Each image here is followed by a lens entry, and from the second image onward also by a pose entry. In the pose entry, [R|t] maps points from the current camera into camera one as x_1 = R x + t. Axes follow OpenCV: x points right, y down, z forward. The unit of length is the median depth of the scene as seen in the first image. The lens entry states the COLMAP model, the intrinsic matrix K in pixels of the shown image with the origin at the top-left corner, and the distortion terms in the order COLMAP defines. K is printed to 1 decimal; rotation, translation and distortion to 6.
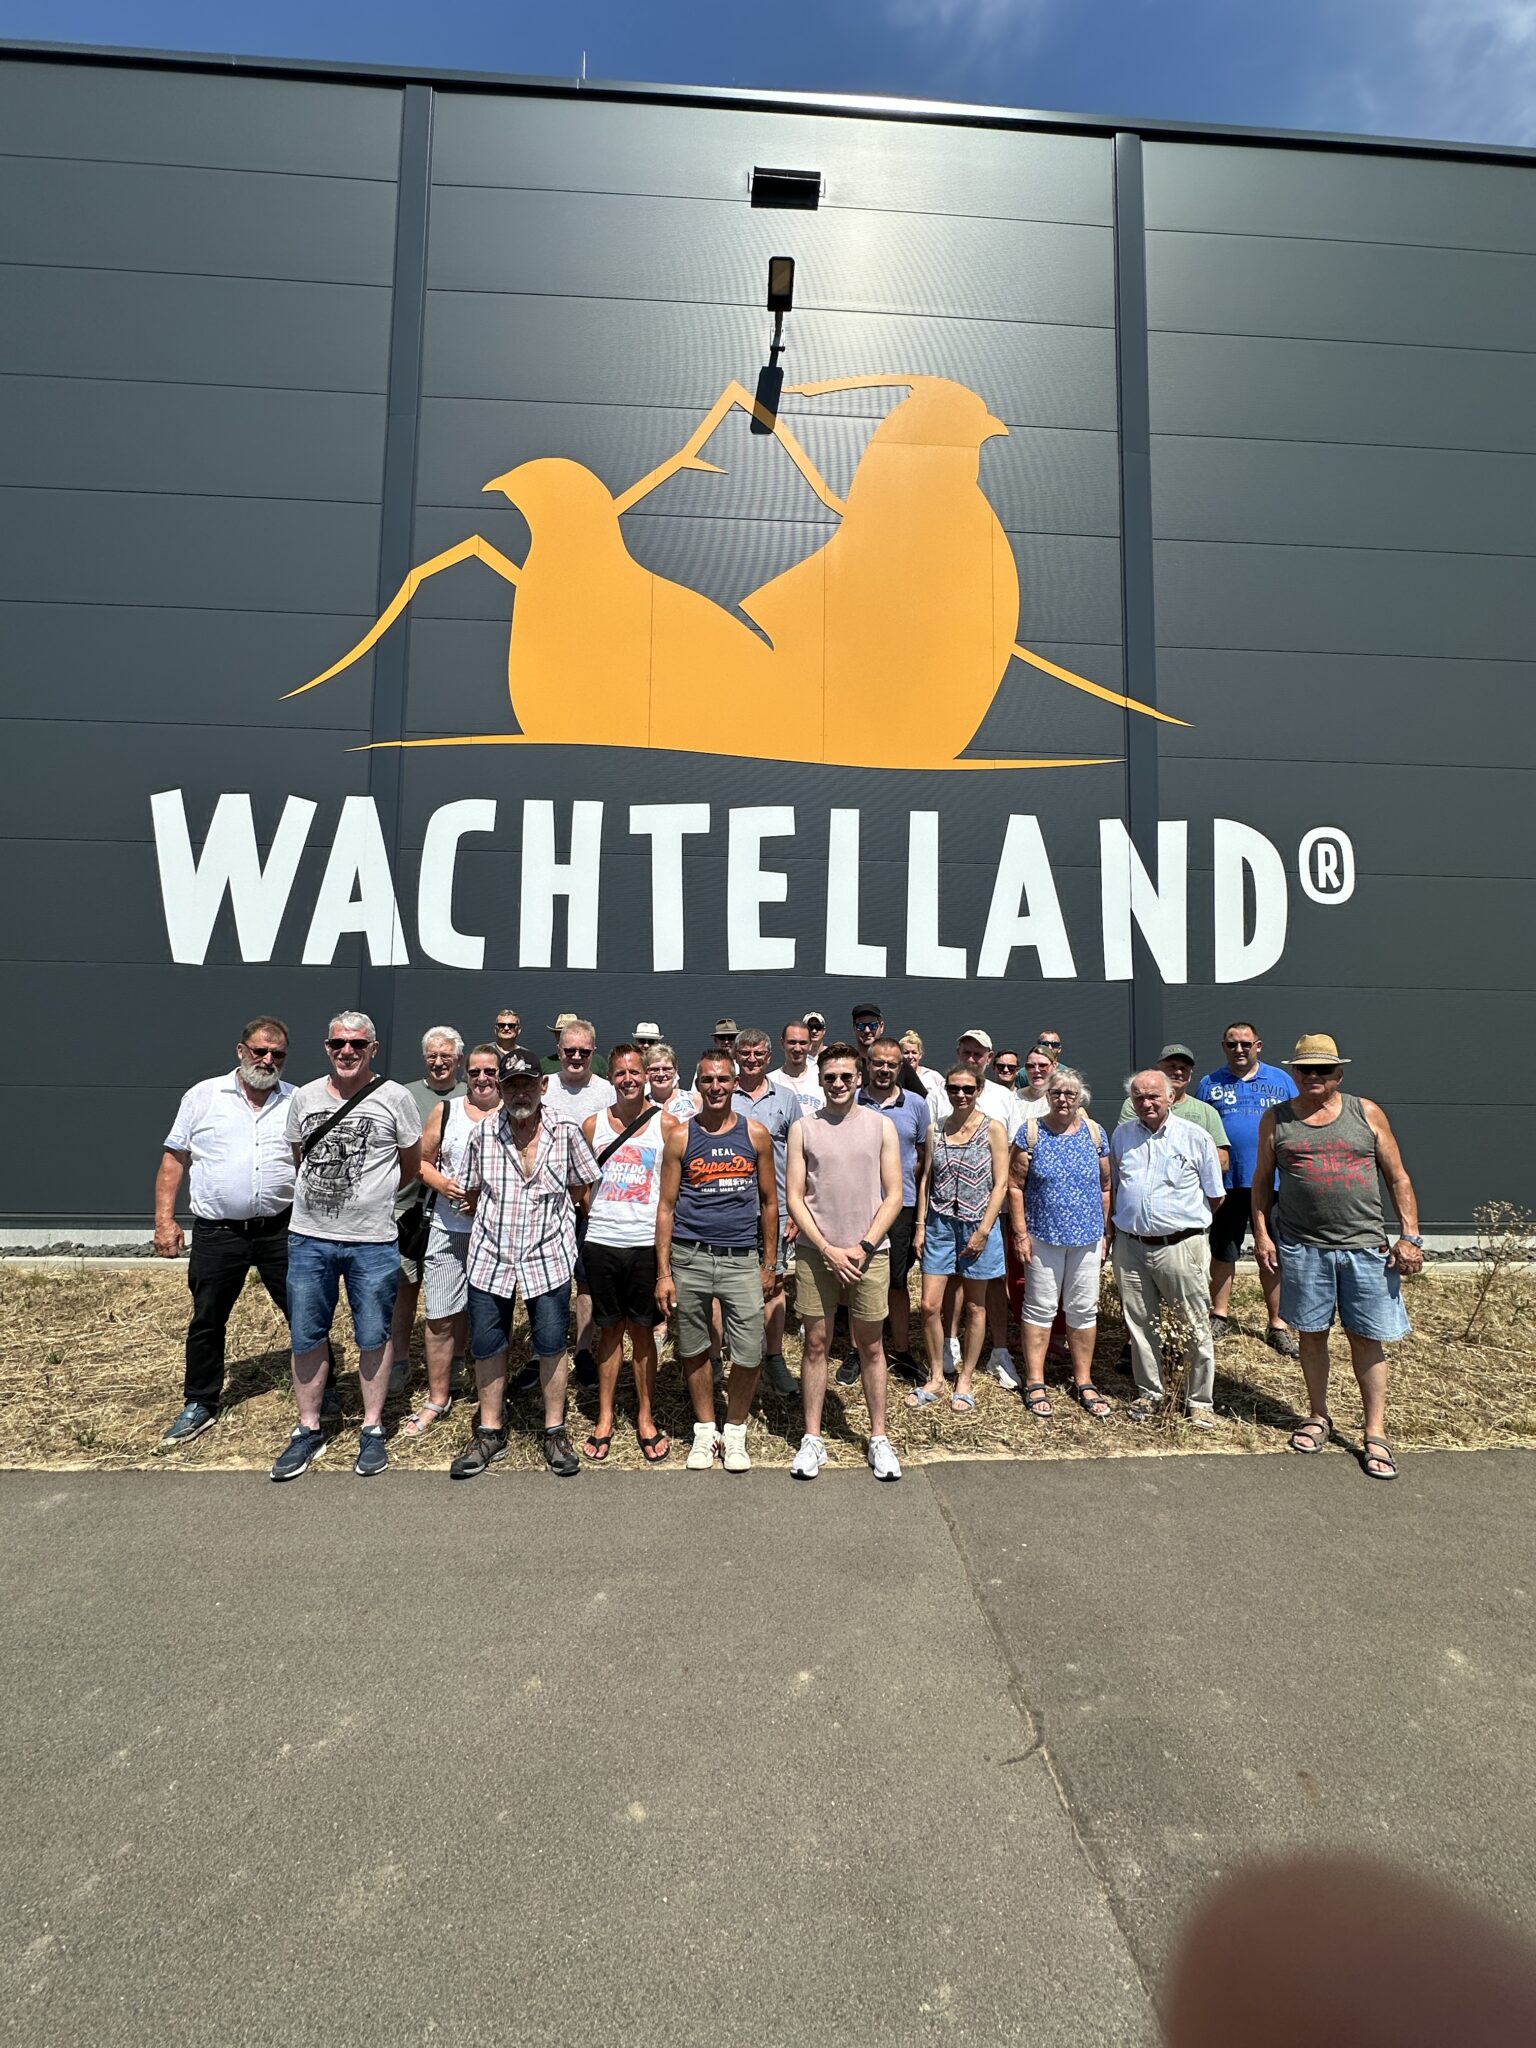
lens RADIAL K [[817.2, 0, 768.0], [0, 817.2, 1024.0], [0, 0, 1]] dist [-0.004380, 0.000188]
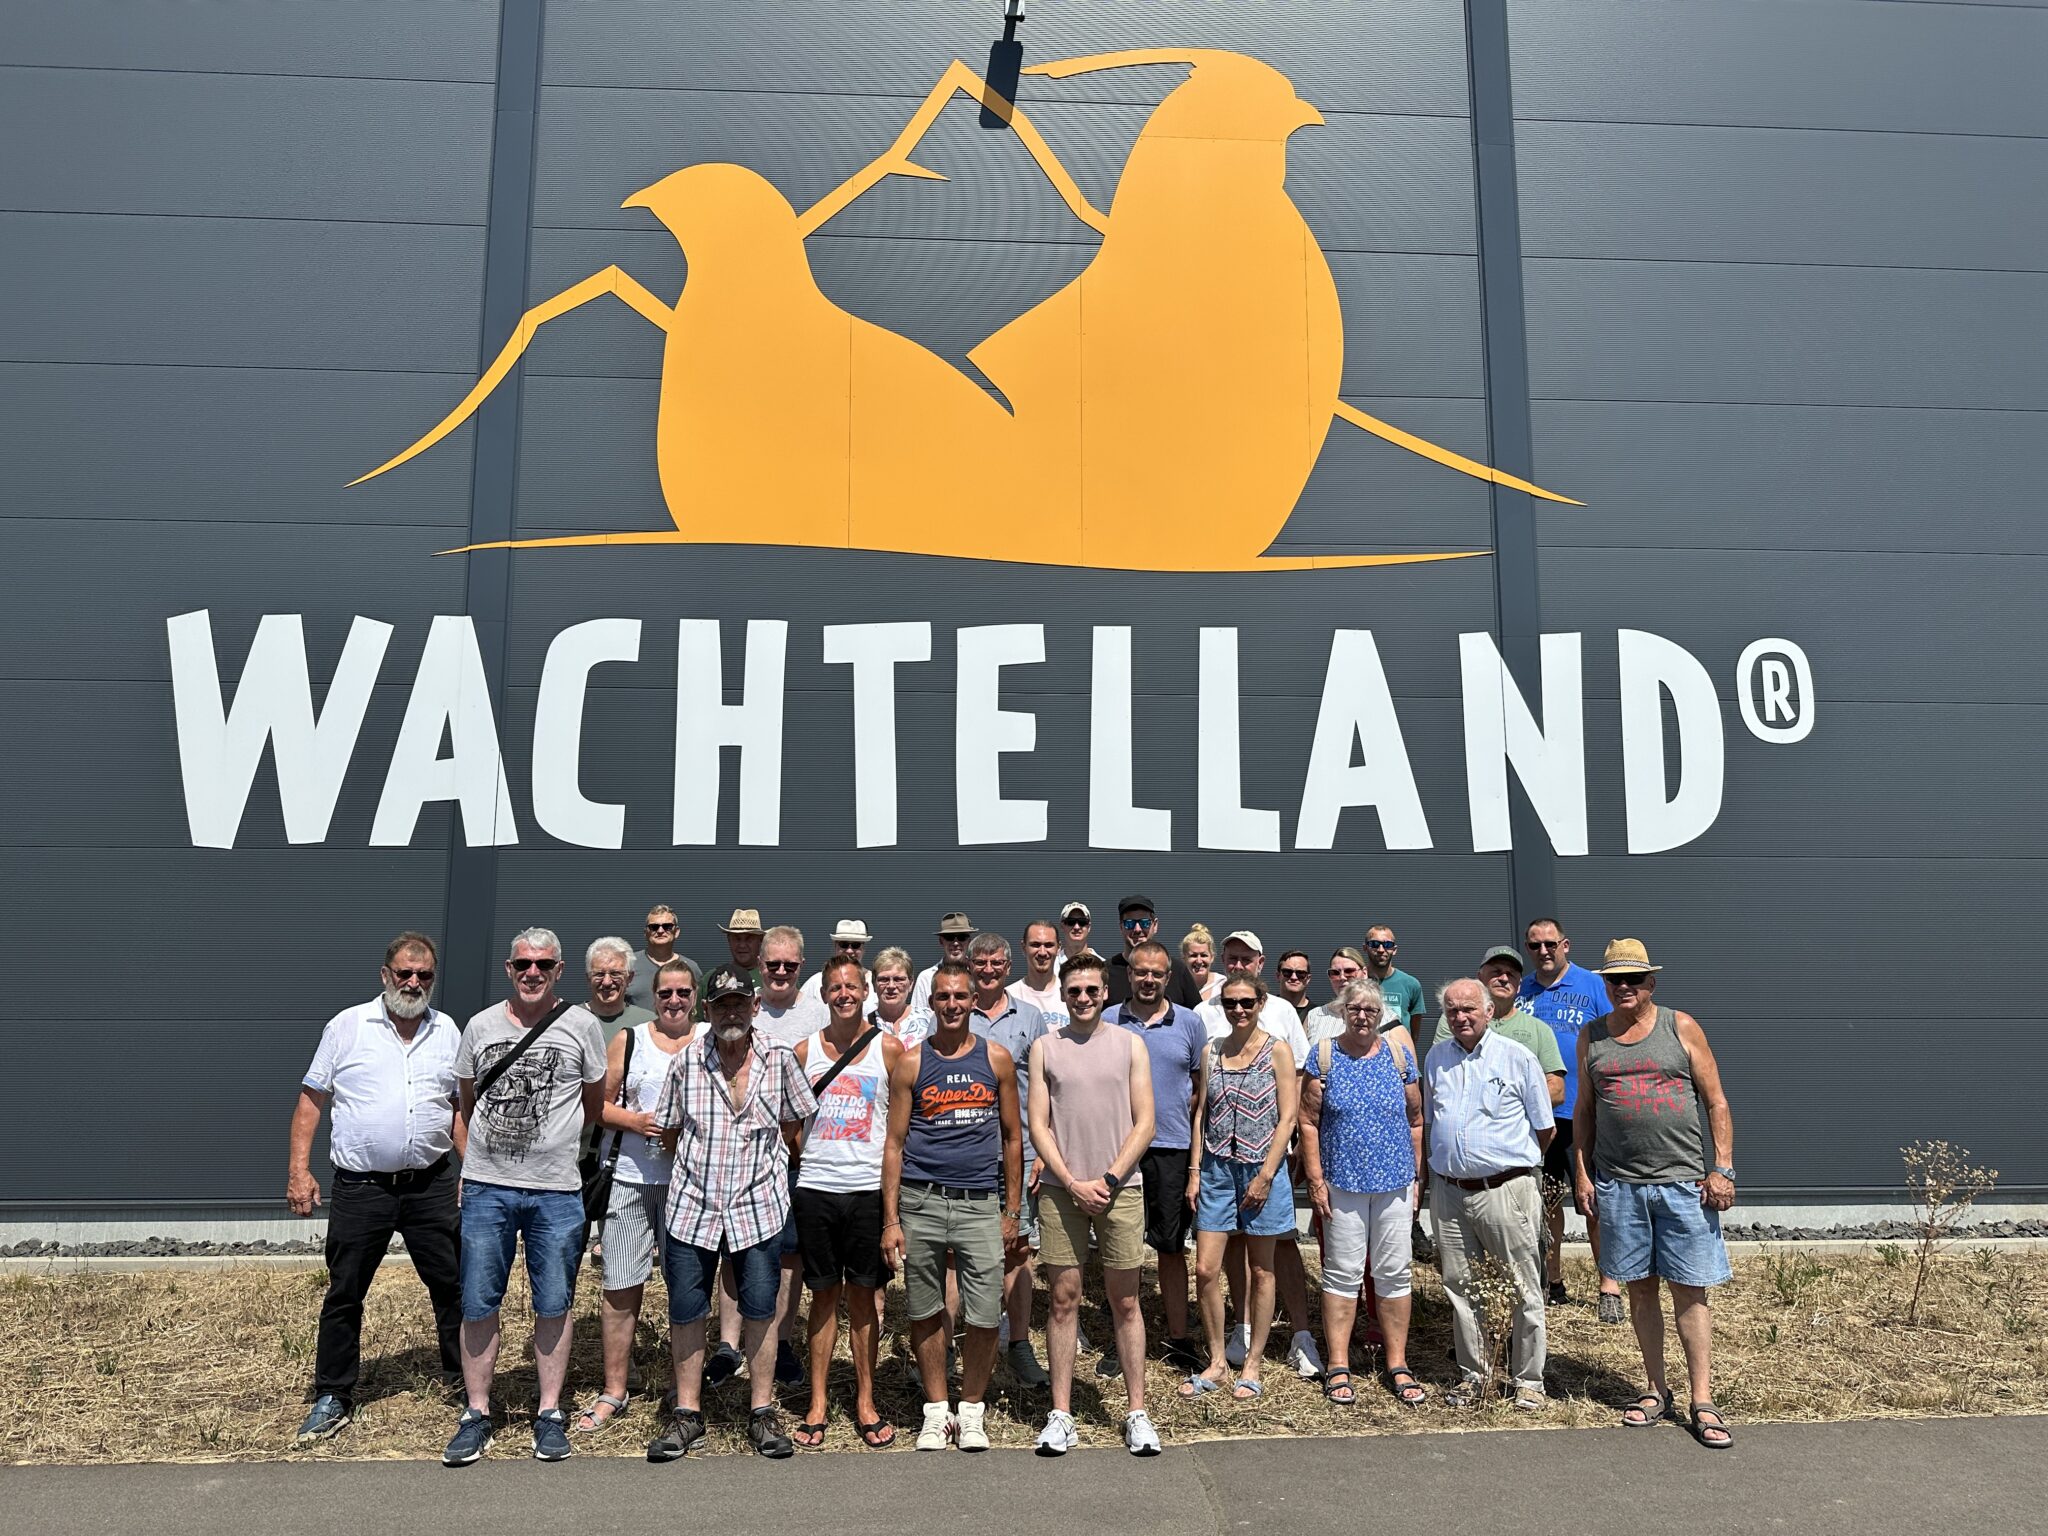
lens RADIAL K [[1432.8, 0, 1038.9], [0, 1432.8, 769.9], [0, 0, 1]] dist [0.129835, -0.210245]
pose [[0.999863, -0.012774, 0.010508, 0.019764], [0.013620, 0.996295, -0.084914, -0.036861], [-0.009384, 0.085046, 0.996333, -0.502153]]
